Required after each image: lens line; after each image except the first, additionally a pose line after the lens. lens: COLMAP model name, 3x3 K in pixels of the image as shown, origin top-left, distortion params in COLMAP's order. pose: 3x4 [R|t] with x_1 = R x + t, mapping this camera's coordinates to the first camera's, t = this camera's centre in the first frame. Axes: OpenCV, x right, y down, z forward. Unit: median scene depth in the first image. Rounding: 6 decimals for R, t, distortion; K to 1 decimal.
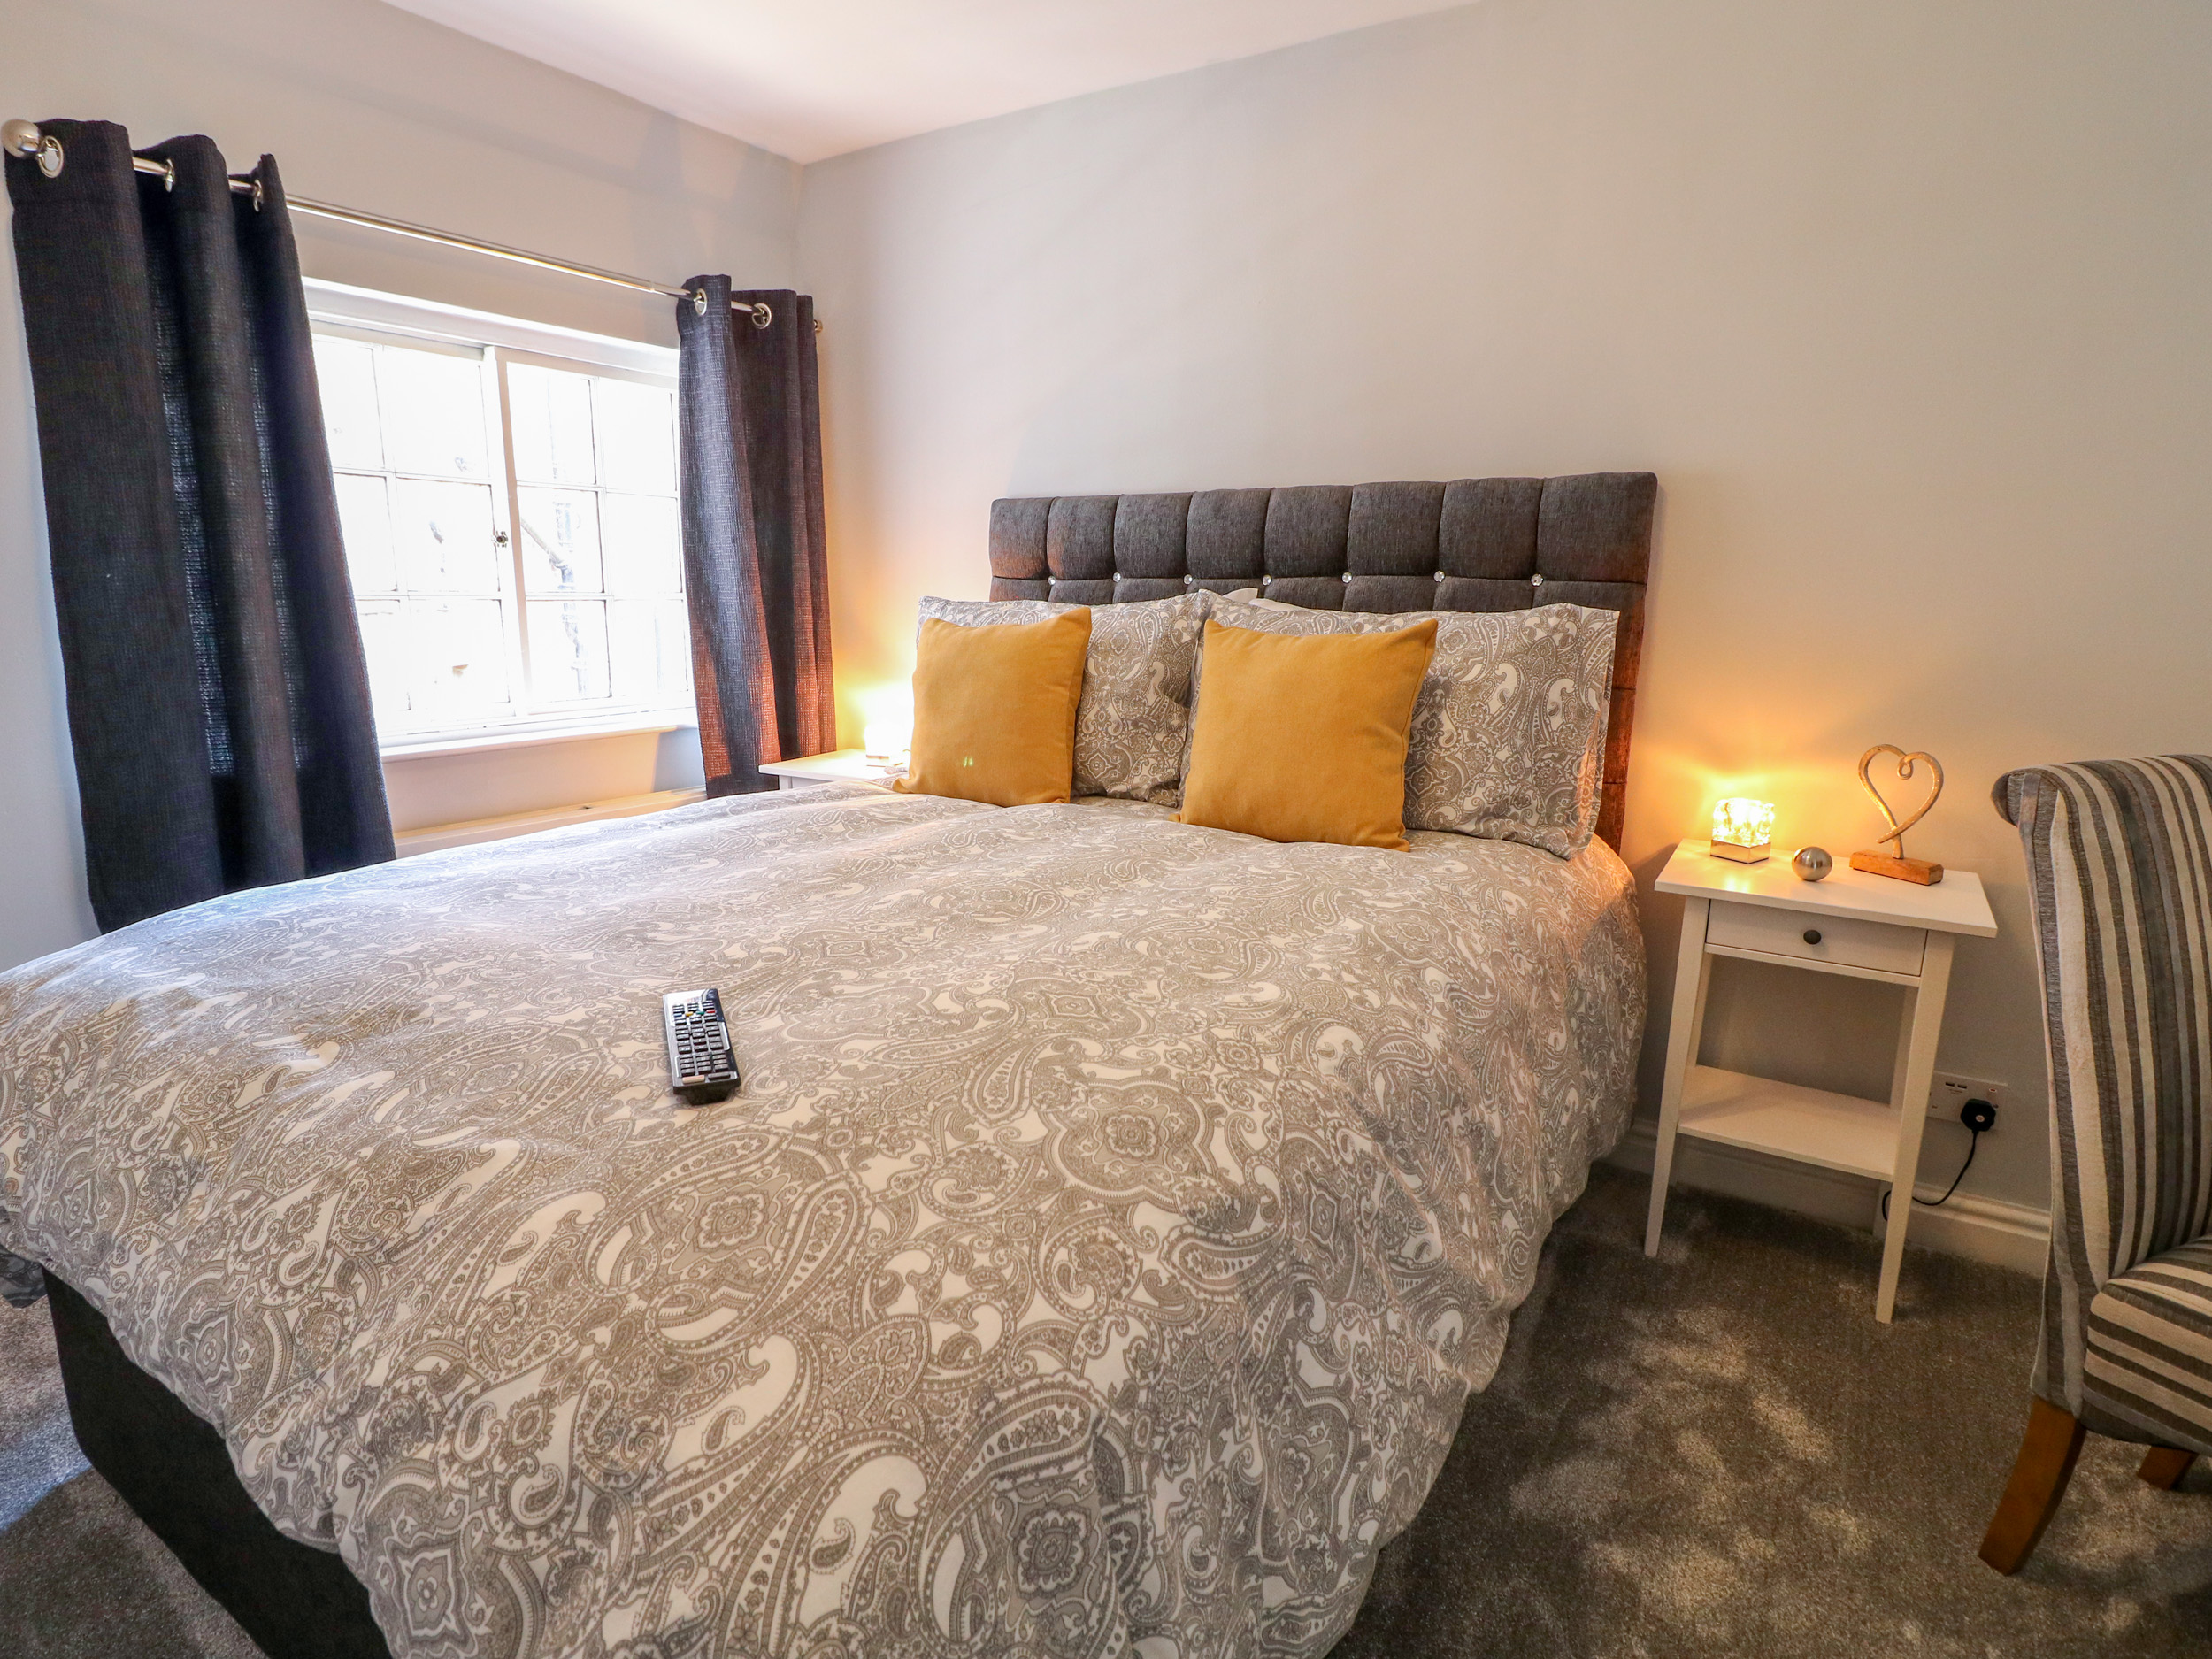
lens RADIAL K [[1211.6, 0, 1113.5], [0, 1211.6, 821.3], [0, 0, 1]] dist [0.002910, -0.016094]
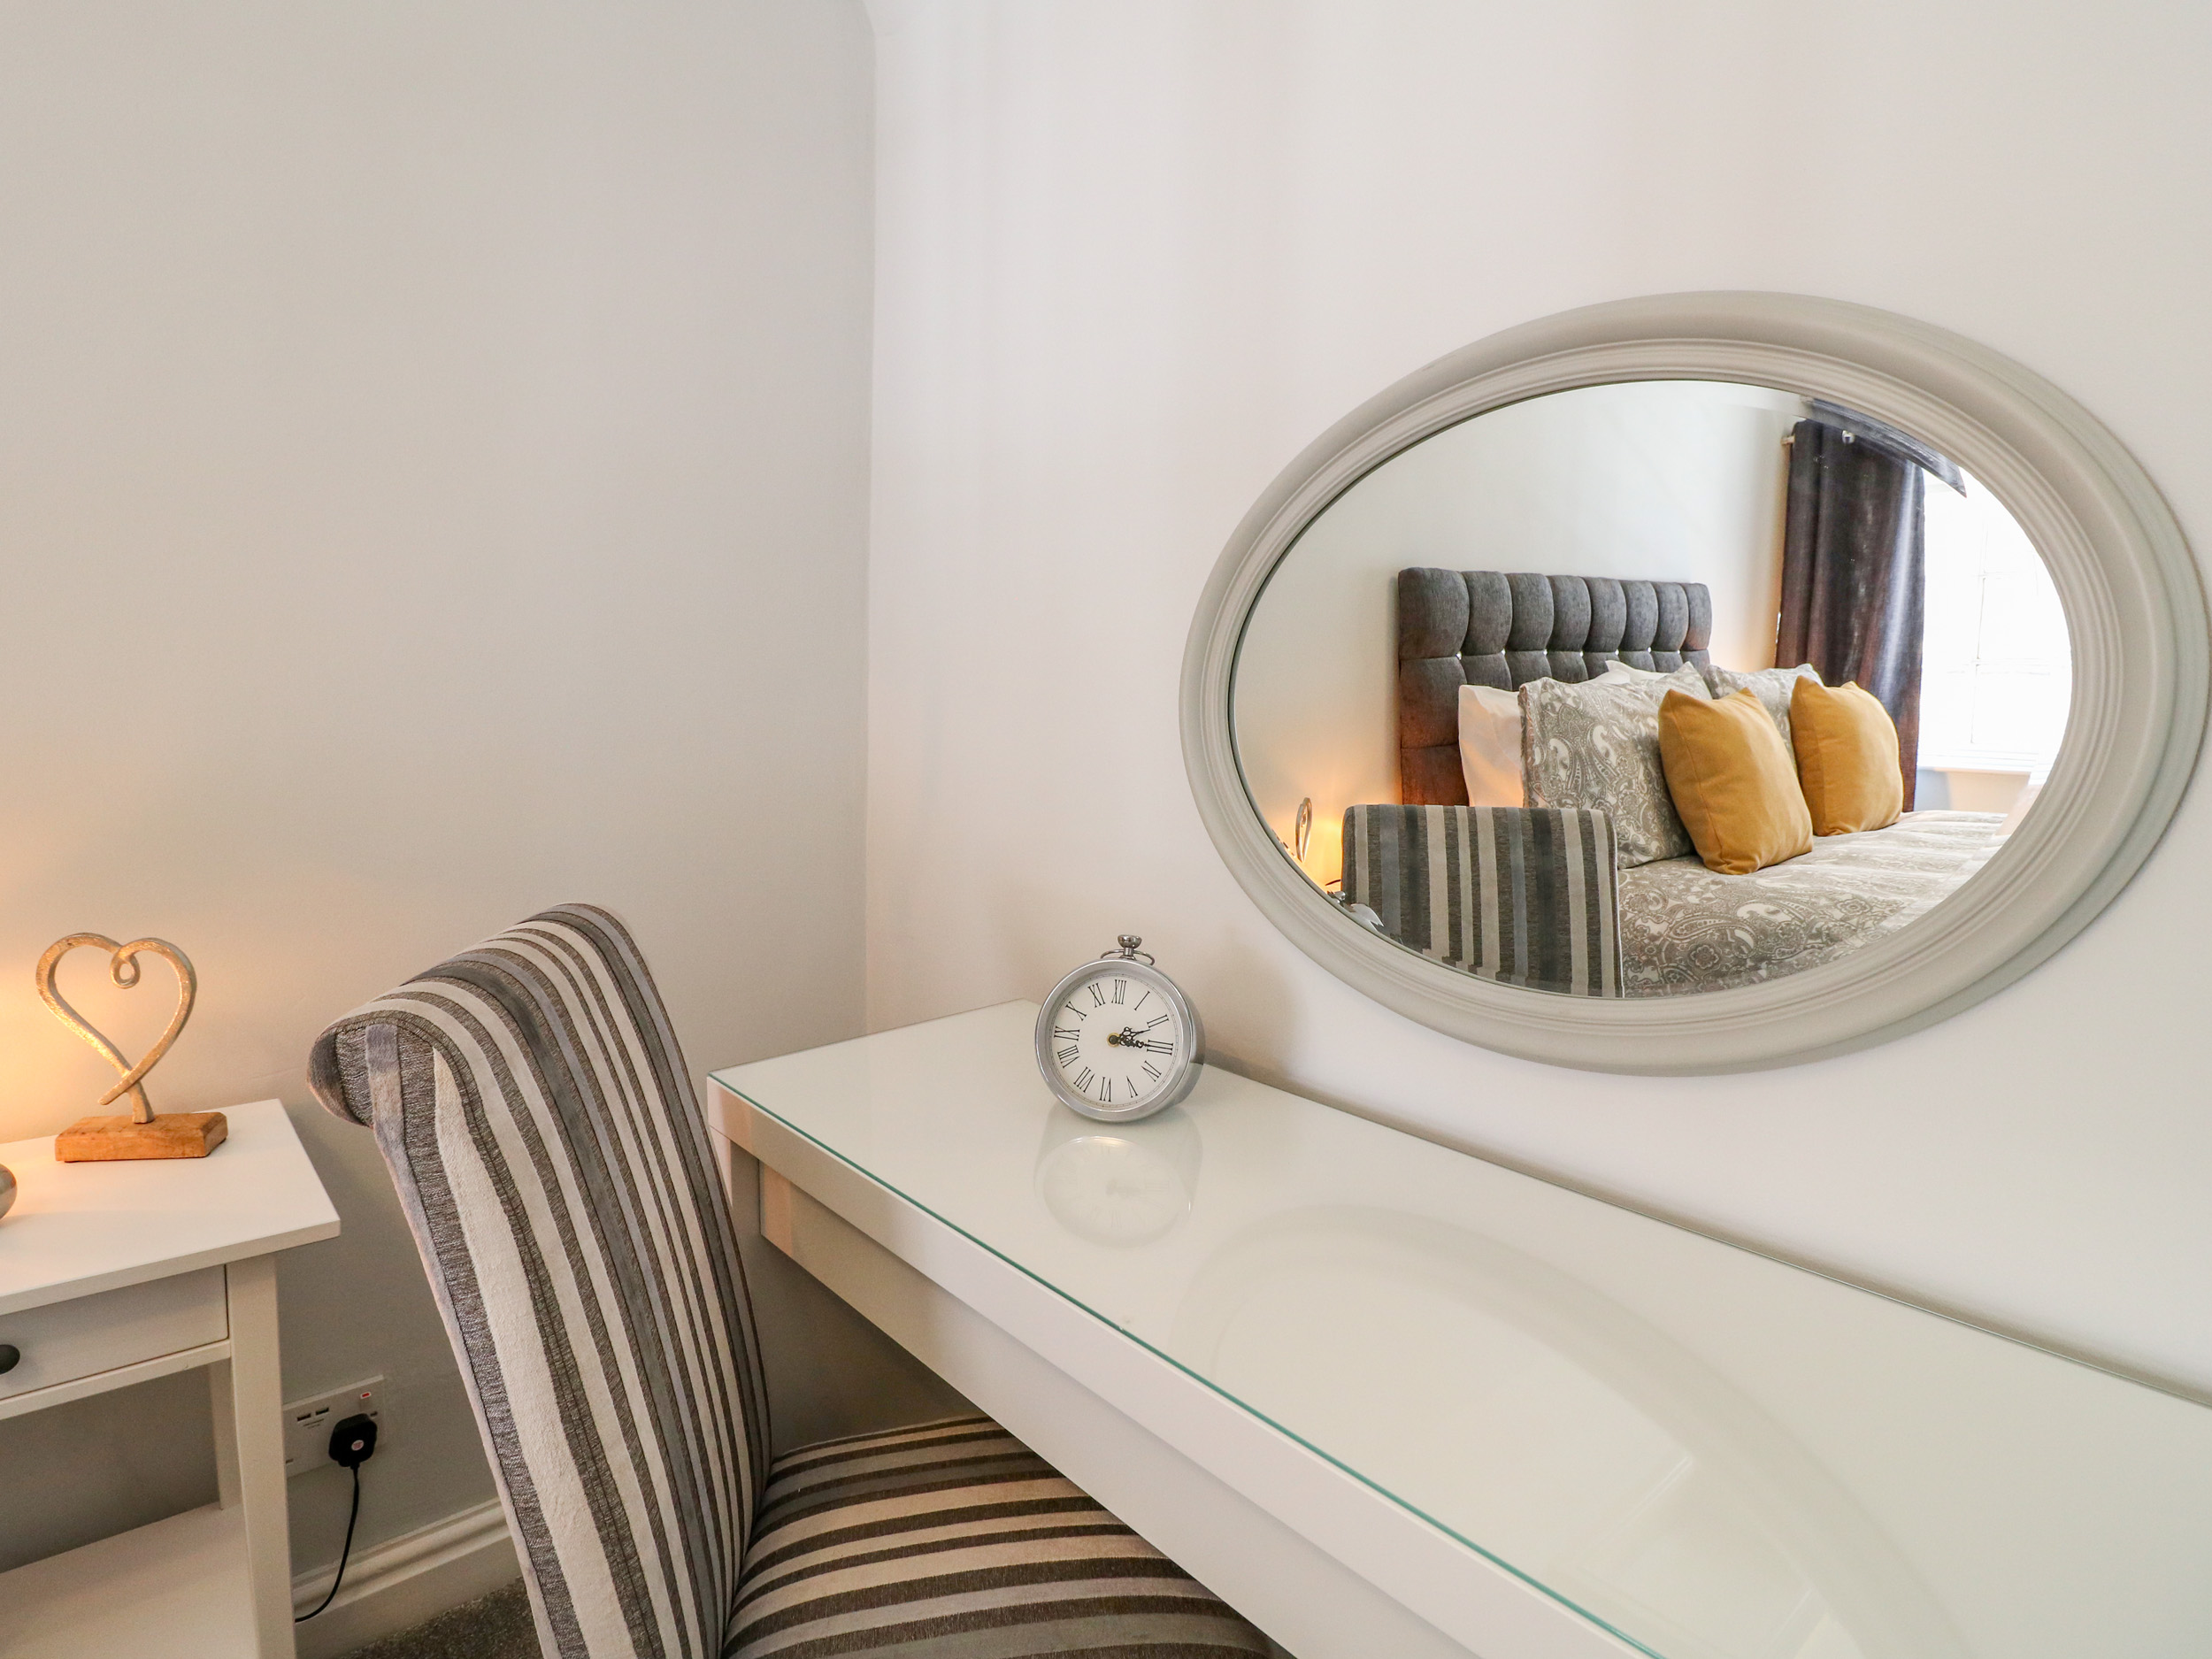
lens RADIAL K [[1211.6, 0, 1113.5], [0, 1211.6, 821.3], [0, 0, 1]] dist [0.002910, -0.016094]
pose [[0.299268, -0.106898, 0.948162, 0.252515], [0.161005, 0.985113, 0.060246, -0.070890], [-0.940487, 0.134629, 0.312024, 0.359075]]
